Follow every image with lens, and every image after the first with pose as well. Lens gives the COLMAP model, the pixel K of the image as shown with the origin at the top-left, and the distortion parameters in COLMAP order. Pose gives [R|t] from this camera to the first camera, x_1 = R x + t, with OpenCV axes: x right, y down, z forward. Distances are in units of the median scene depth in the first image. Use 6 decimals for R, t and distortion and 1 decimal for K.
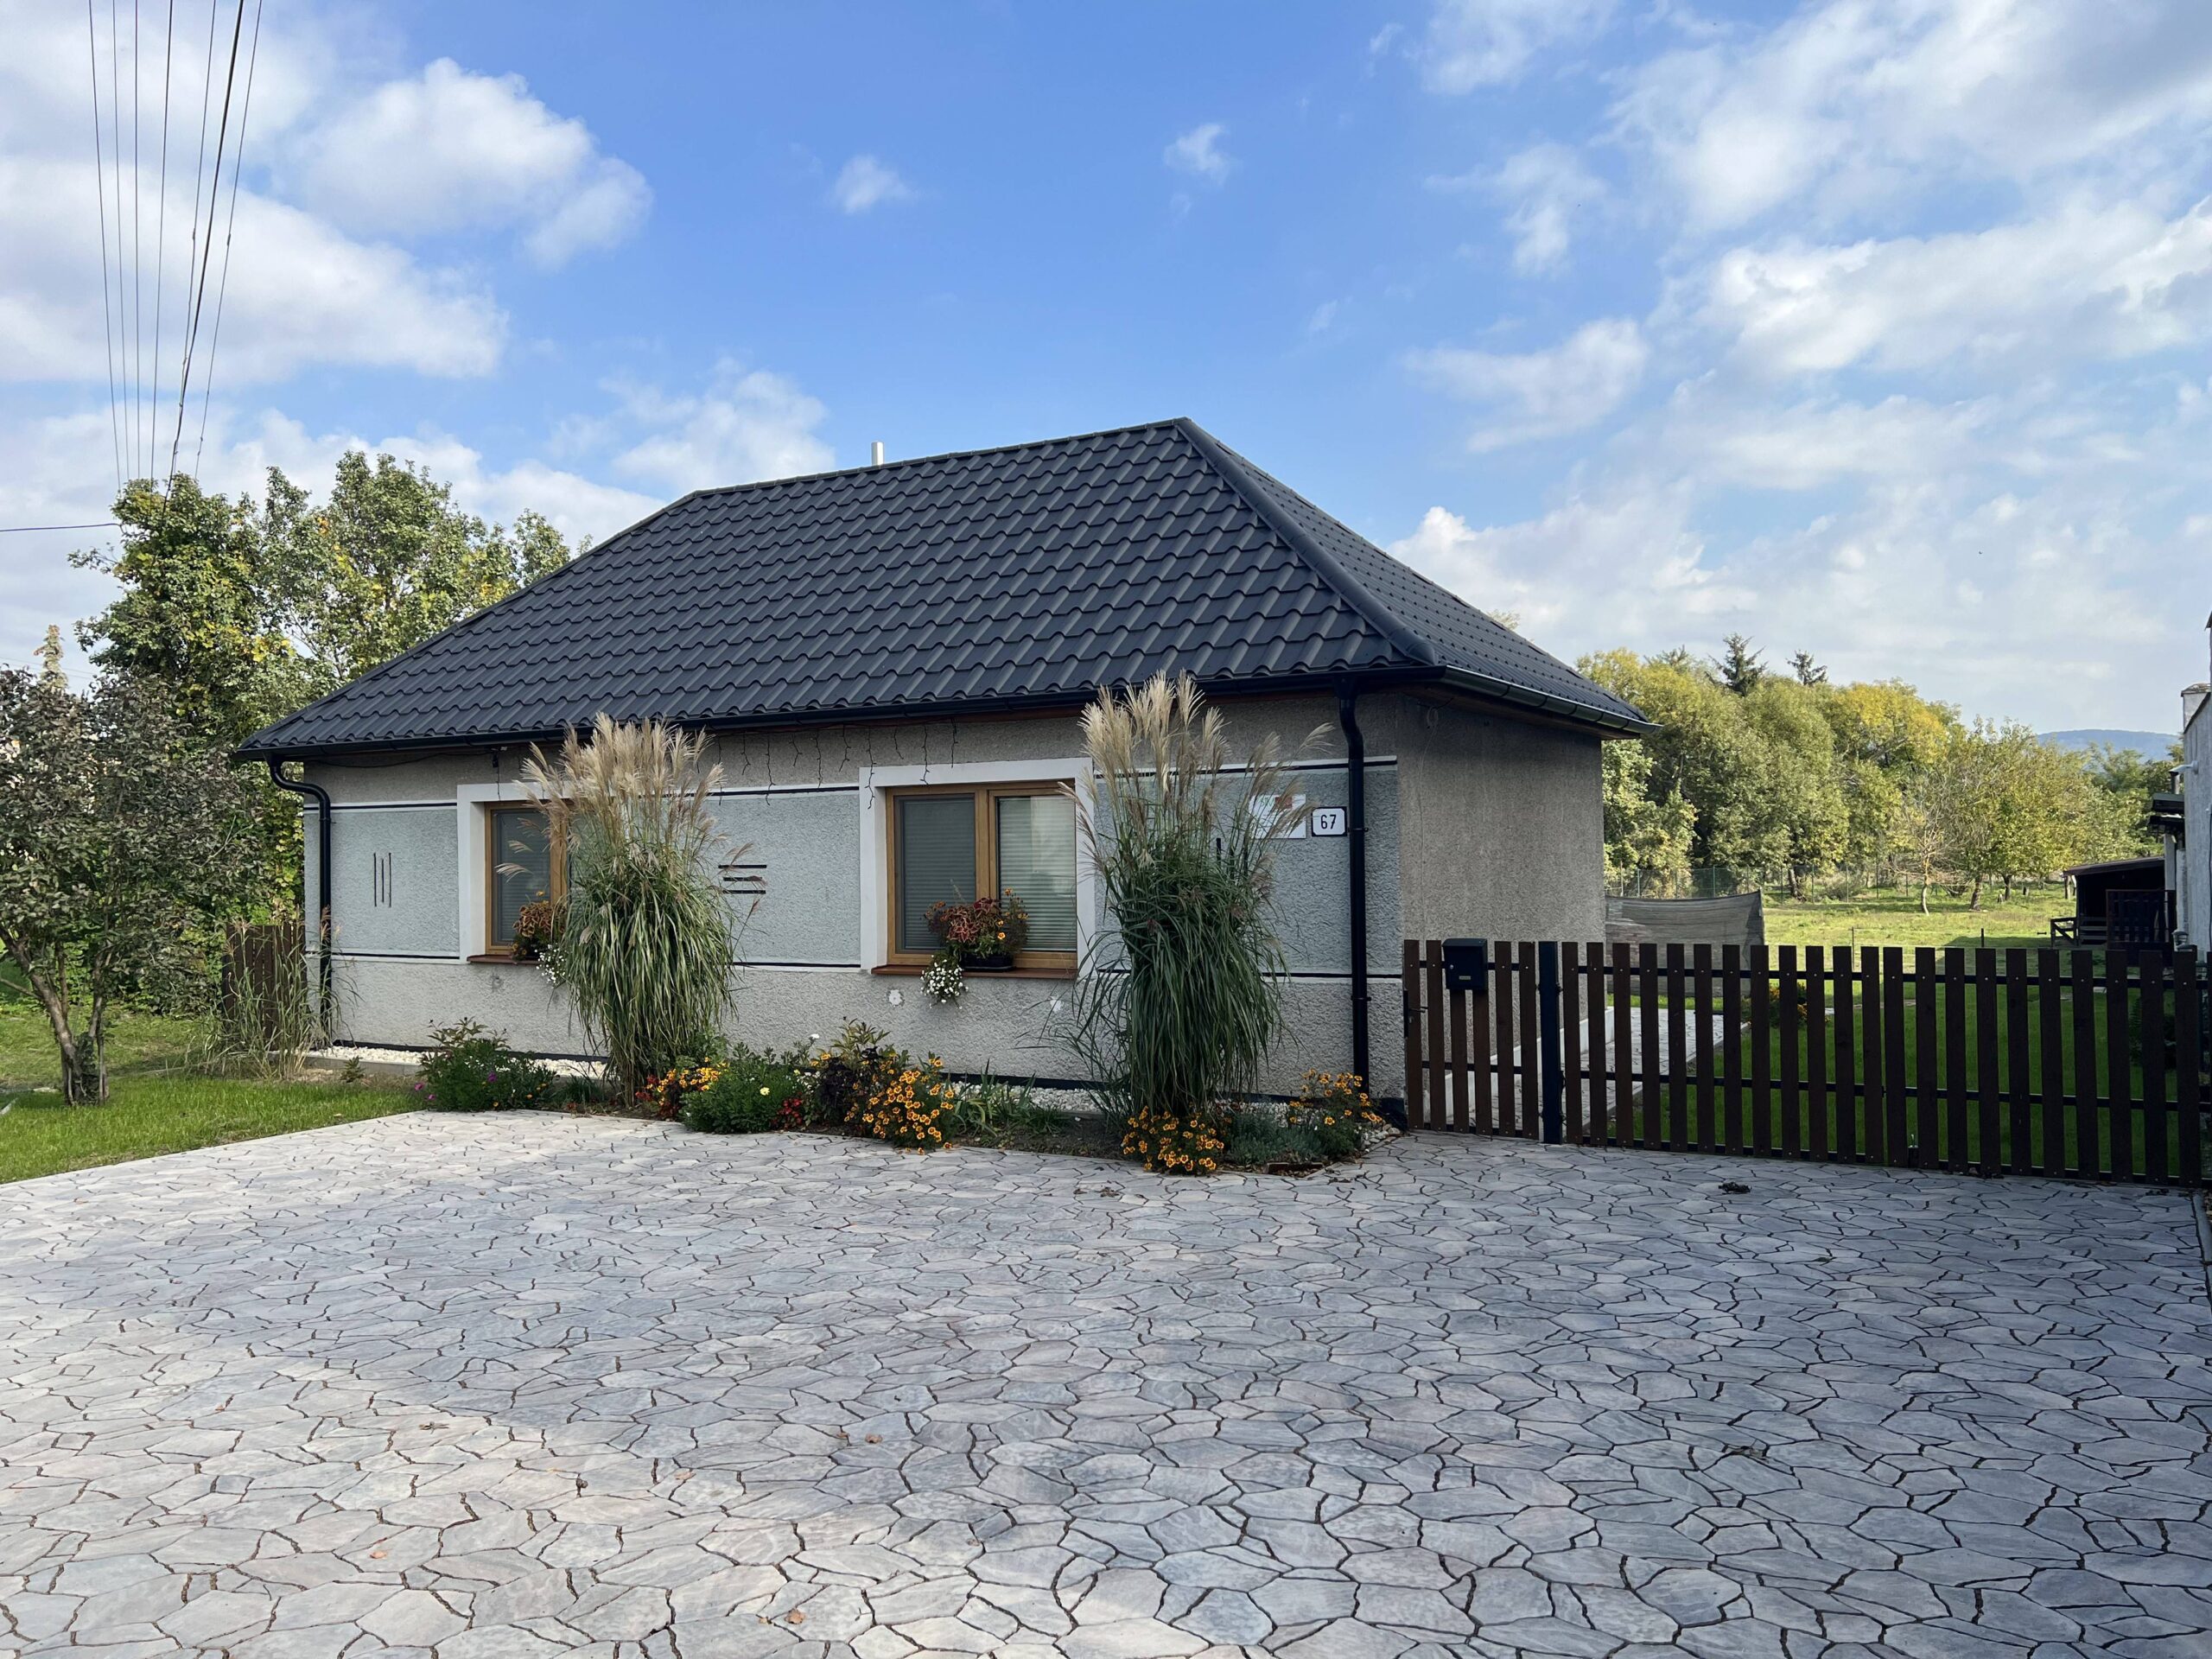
lens RADIAL K [[1646.0, 0, 1102.9], [0, 1646.0, 794.0], [0, 0, 1]] dist [0.001568, 0.000287]
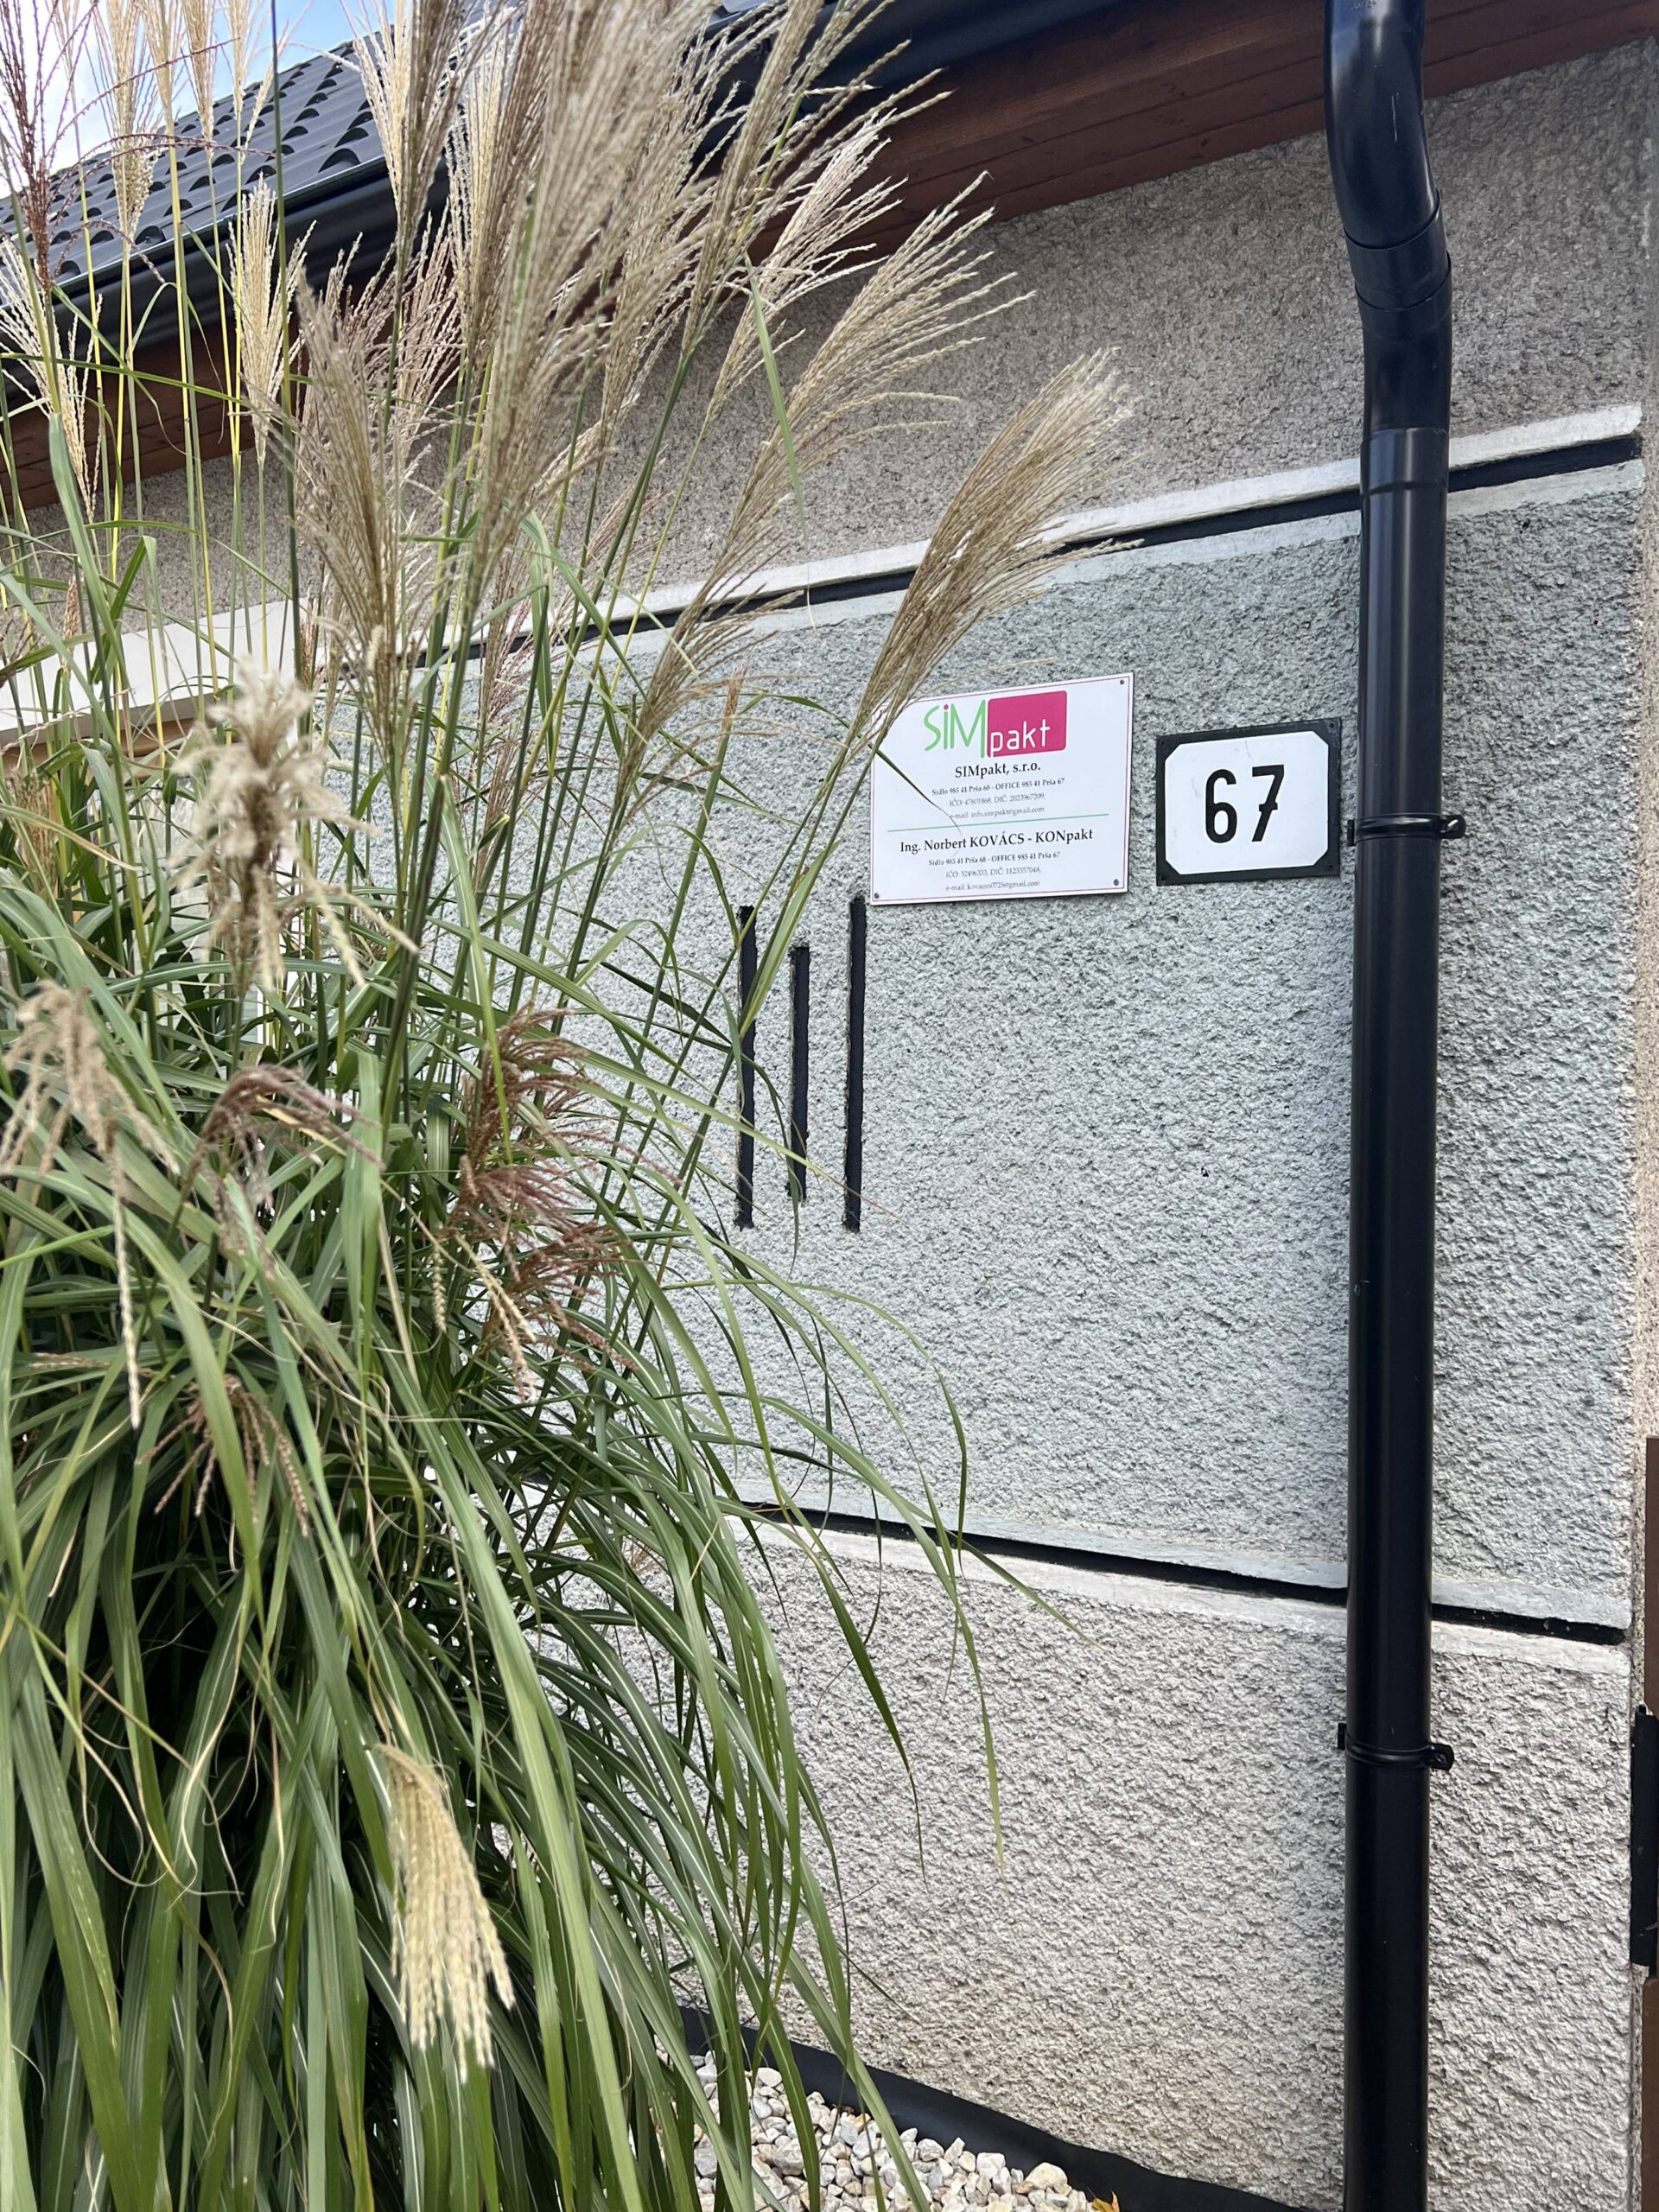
lens RADIAL K [[1861.1, 0, 829.5], [0, 1861.1, 1106.0], [0, 0, 1]] dist [0.152721, -0.257426]
pose [[0.993795, 0.018872, -0.109619, 0.099498], [-0.012332, 0.998120, 0.060037, 0.034990], [0.110546, -0.058313, 0.992159, 0.676966]]
